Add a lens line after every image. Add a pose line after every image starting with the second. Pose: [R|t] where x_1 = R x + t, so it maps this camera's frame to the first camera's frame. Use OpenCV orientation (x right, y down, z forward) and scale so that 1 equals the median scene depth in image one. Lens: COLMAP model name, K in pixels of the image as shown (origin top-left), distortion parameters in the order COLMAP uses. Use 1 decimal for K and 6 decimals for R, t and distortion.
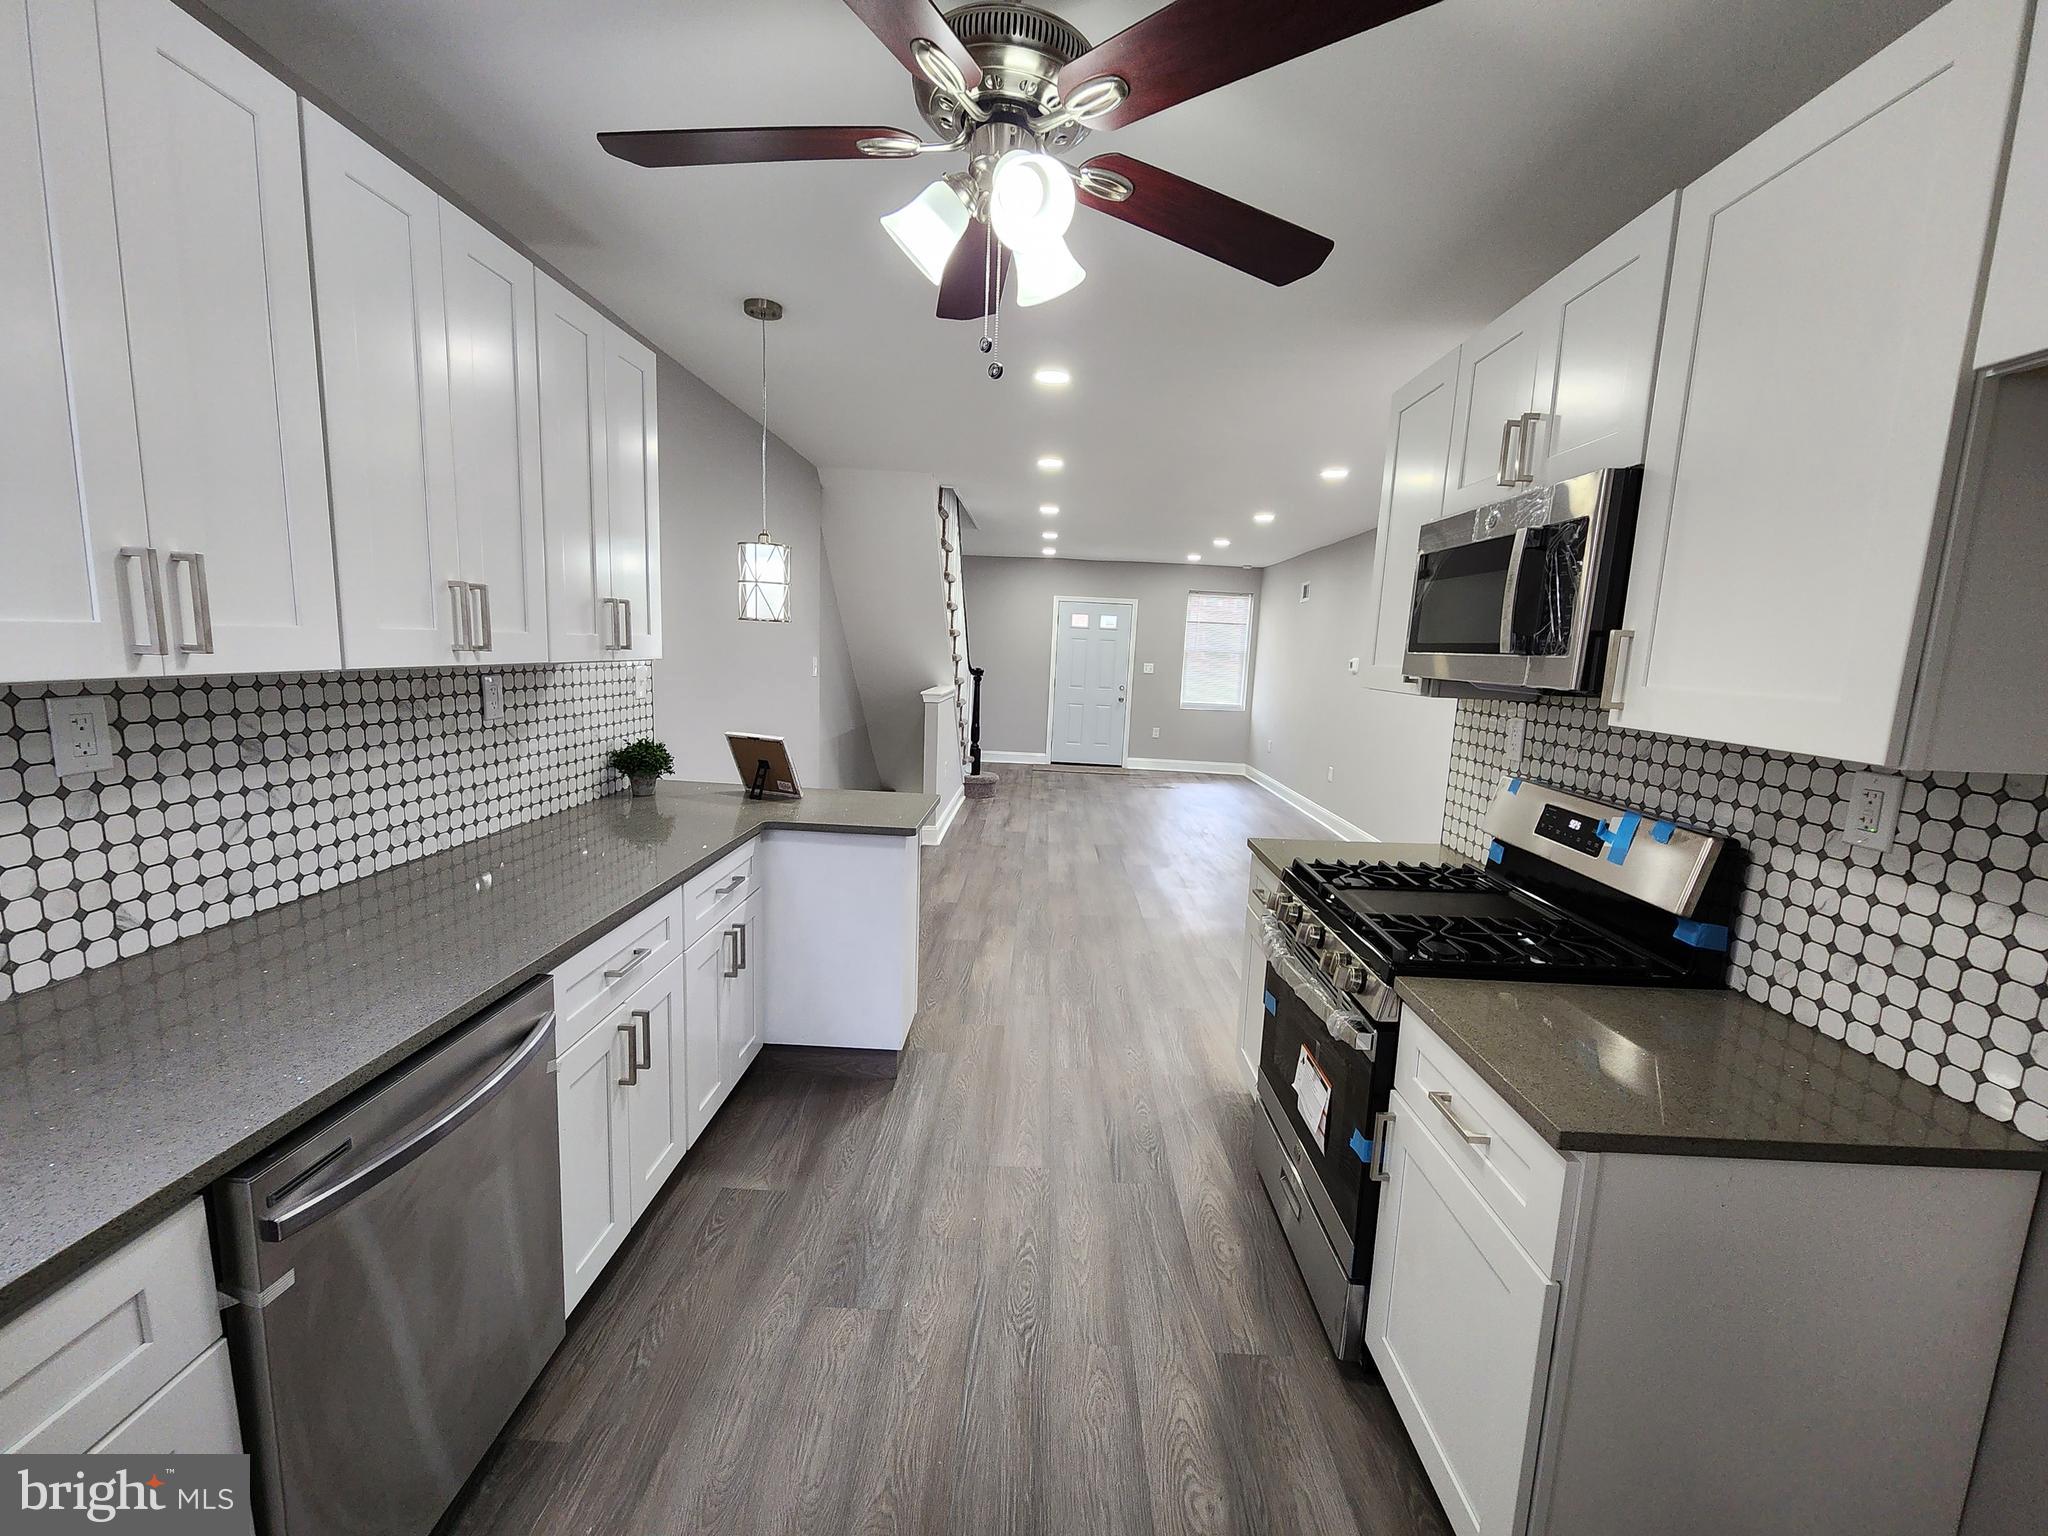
lens RADIAL K [[839.2, 0, 1027.5], [0, 839.2, 772.9], [0, 0, 1]] dist [0.003447, -0.001829]
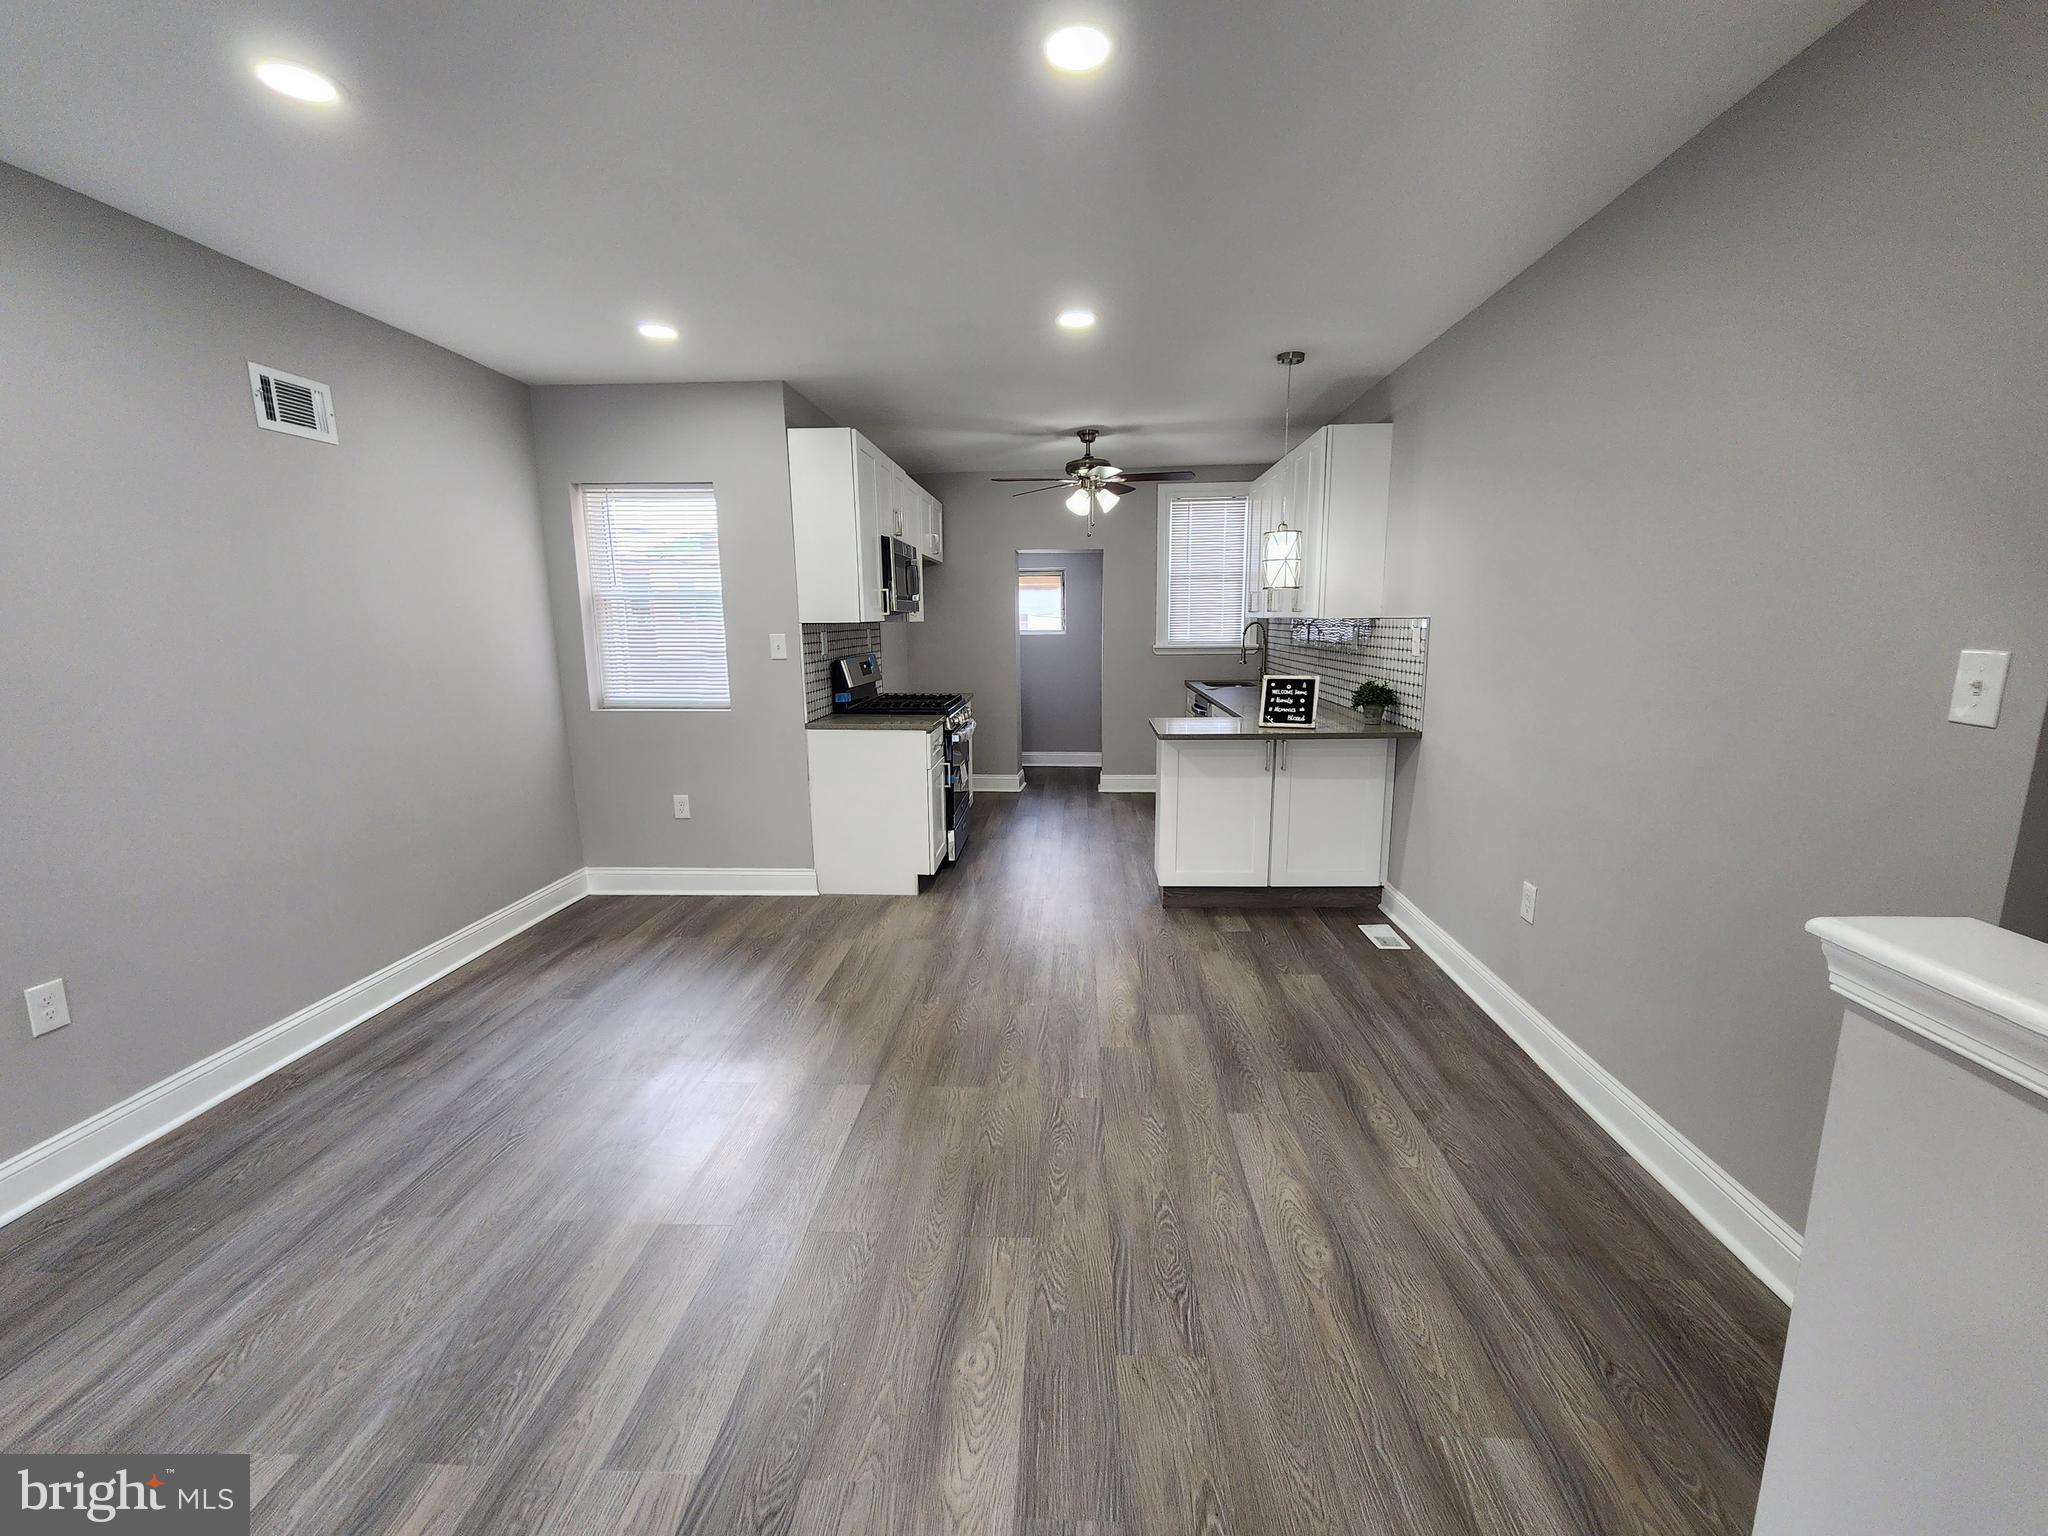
lens RADIAL K [[839.2, 0, 1037.4], [0, 839.2, 782.0], [0, 0, 1]] dist [0.003447, -0.001829]
pose [[-0.999169, -0.037332, 0.016334, 0.054400], [-0.029527, 0.939544, 0.341154, -0.398608], [-0.028083, 0.340388, -0.939865, 2.815946]]
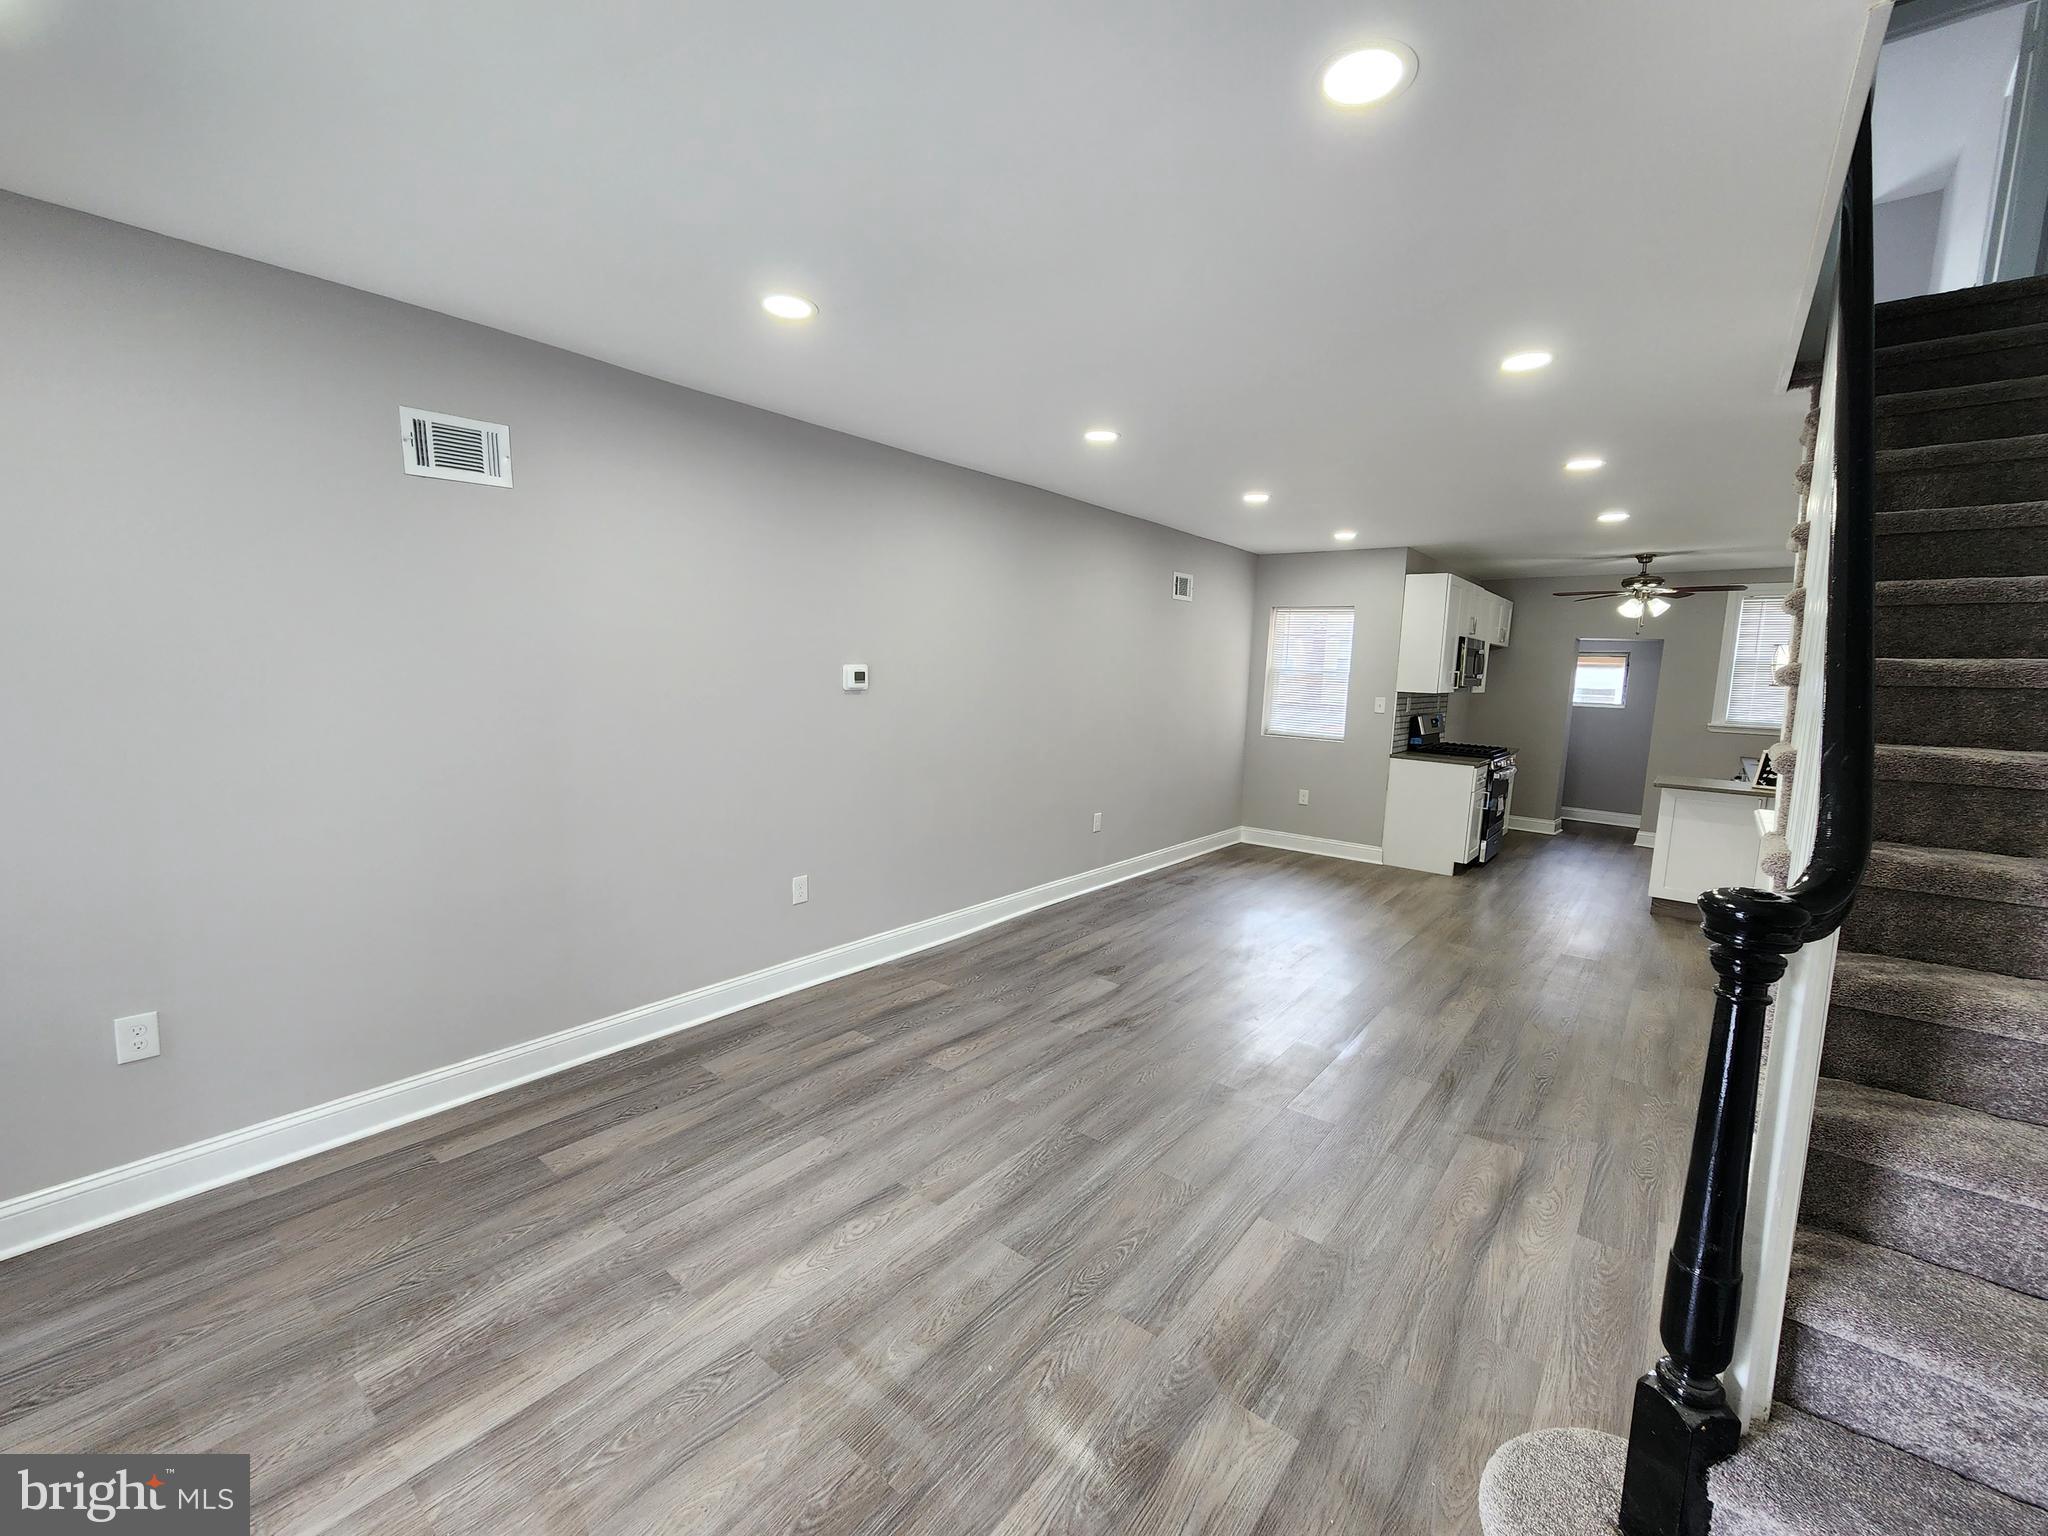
lens RADIAL K [[839.2, 0, 1045.5], [0, 839.2, 778.1], [0, 0, 1]] dist [0.003447, -0.001829]
pose [[-0.798926, -0.147695, 0.583012, -0.146579], [0.025916, 0.960023, 0.278718, -0.626965], [-0.600870, 0.237784, -0.763160, 3.958647]]
